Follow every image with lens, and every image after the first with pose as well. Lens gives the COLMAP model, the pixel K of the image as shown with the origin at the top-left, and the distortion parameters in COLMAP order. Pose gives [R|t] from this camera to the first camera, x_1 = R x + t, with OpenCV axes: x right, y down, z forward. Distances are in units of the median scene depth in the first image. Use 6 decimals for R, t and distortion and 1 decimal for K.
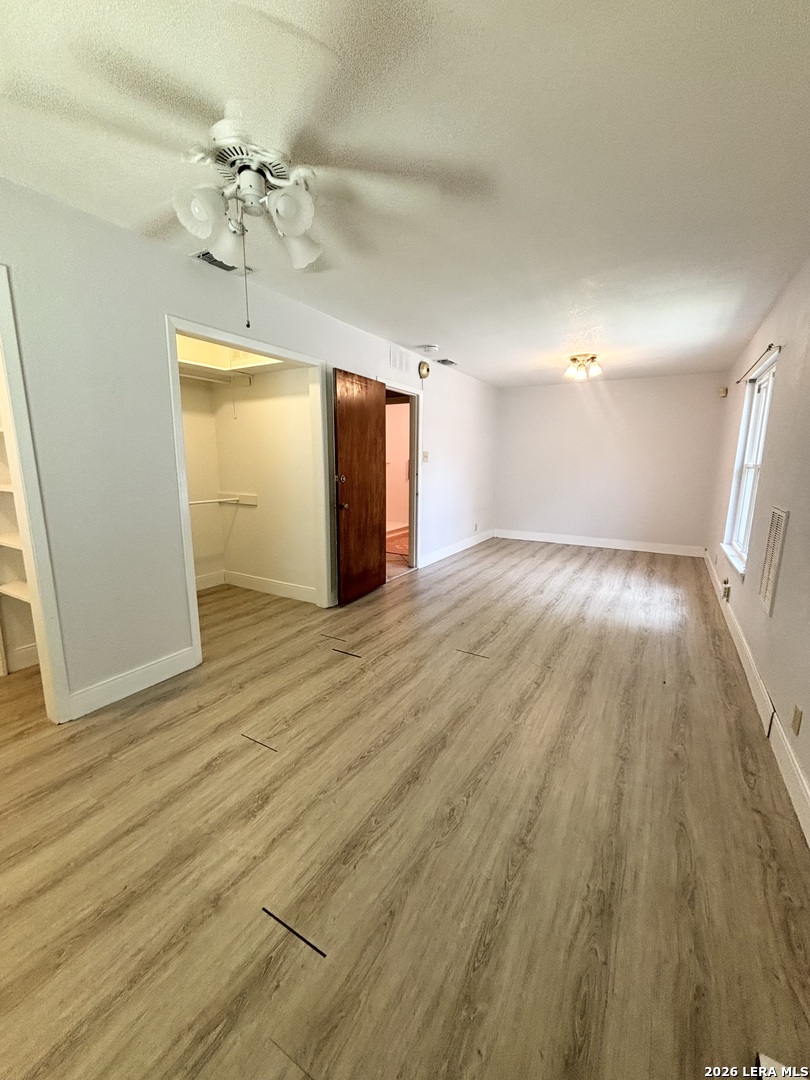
lens RADIAL K [[435.8, 0, 405.2], [0, 435.8, 538.2], [0, 0, 1]] dist [0.000196, 0.000086]
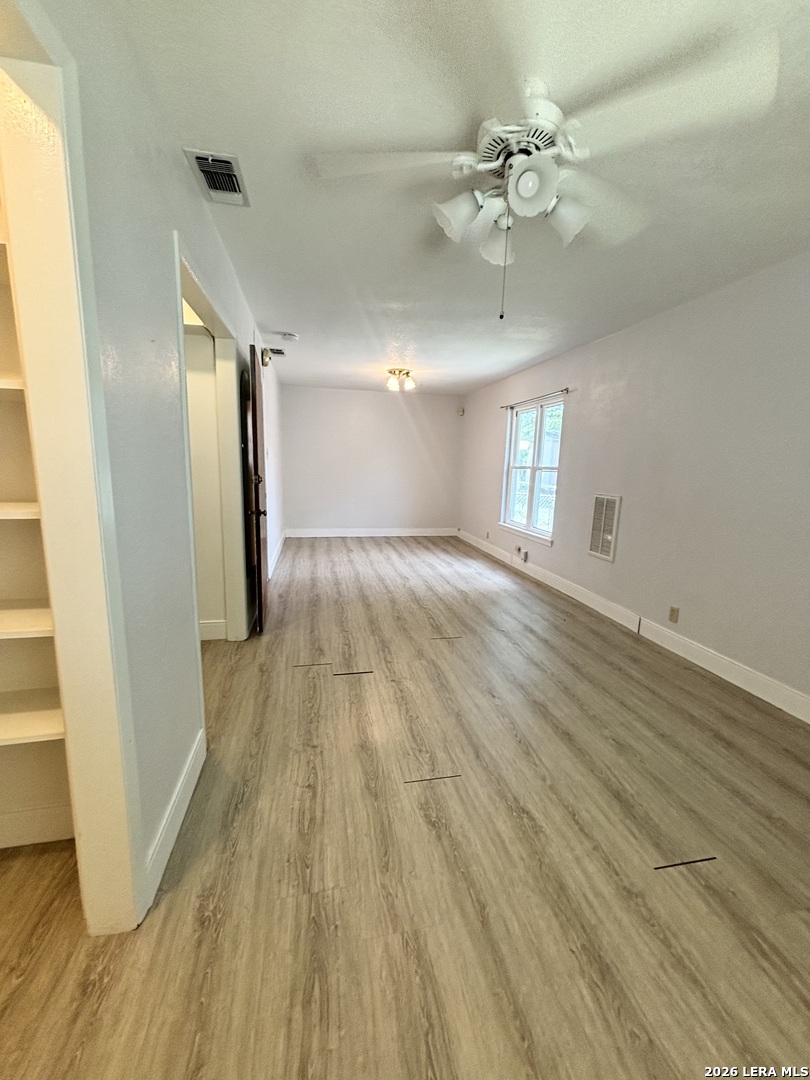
lens RADIAL K [[435.8, 0, 405.2], [0, 435.8, 538.2], [0, 0, 1]] dist [0.000196, 0.000086]
pose [[0.740428, -0.105076, 0.663871, -0.638589], [0.101970, 0.993833, 0.043573, -0.043557], [-0.664356, 0.035432, 0.746576, 0.249304]]
